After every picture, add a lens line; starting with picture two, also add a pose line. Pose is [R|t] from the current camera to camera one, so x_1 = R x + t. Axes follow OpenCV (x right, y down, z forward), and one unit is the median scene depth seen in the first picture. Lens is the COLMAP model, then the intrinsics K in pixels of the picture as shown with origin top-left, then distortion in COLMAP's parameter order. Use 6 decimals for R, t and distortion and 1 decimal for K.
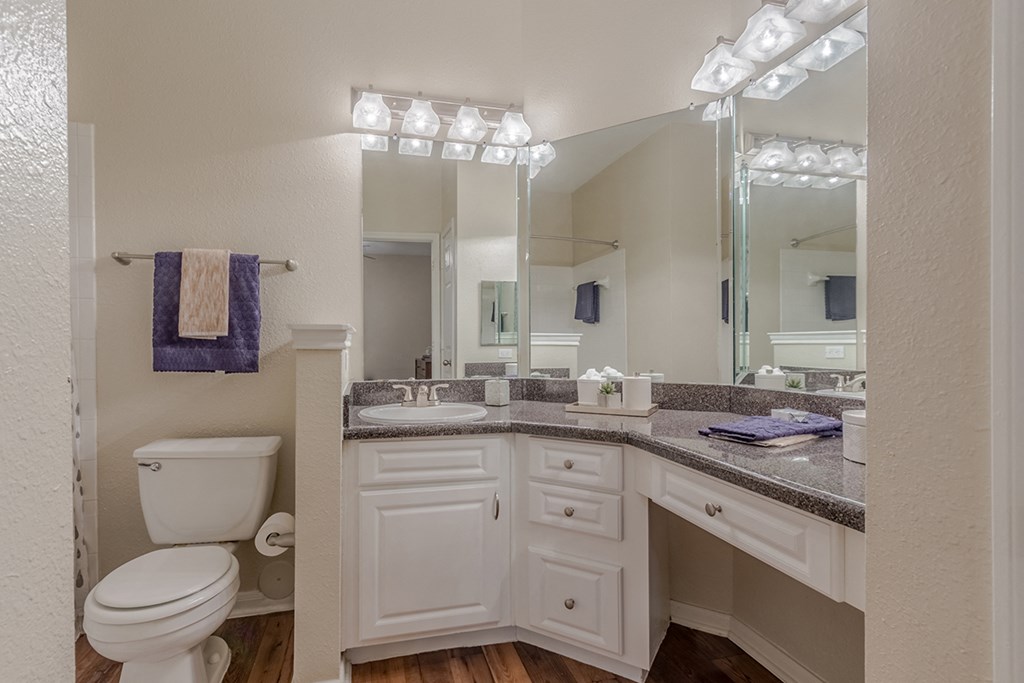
lens RADIAL K [[482.0, 0, 512.0], [0, 482.0, 341.5], [0, 0, 1]] dist [-0.000240, -0.000152]
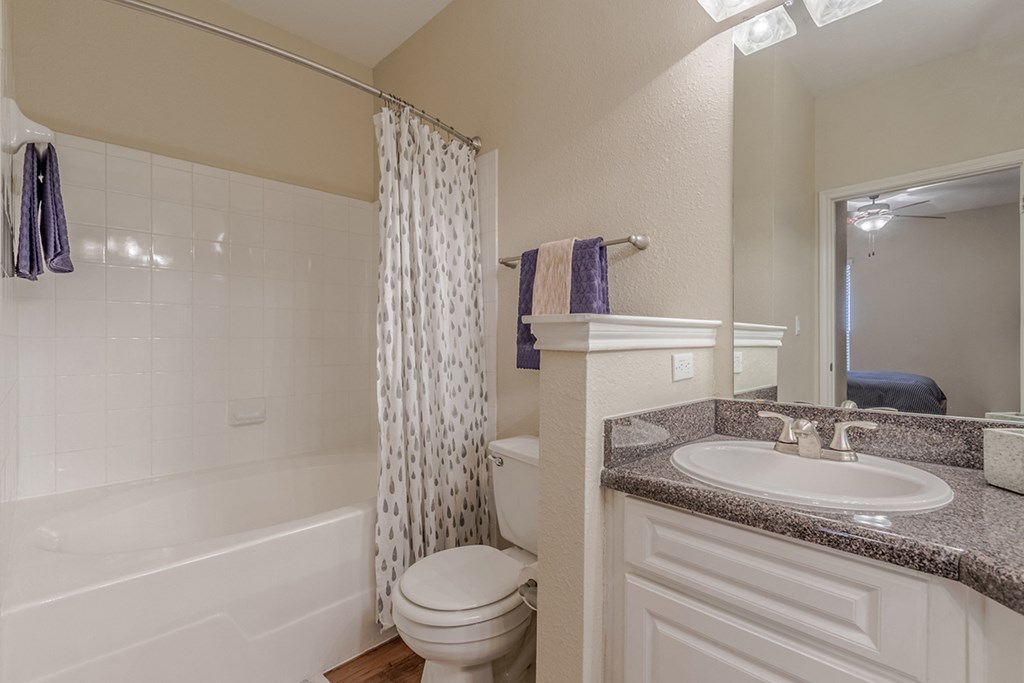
lens RADIAL K [[482.0, 0, 512.0], [0, 482.0, 341.5], [0, 0, 1]] dist [-0.000240, -0.000152]
pose [[0.474550, 0.005116, -0.880214, 0.154000], [-0.000474, 0.999984, 0.005557, -0.000507], [0.880229, -0.002219, 0.474545, 0.488825]]
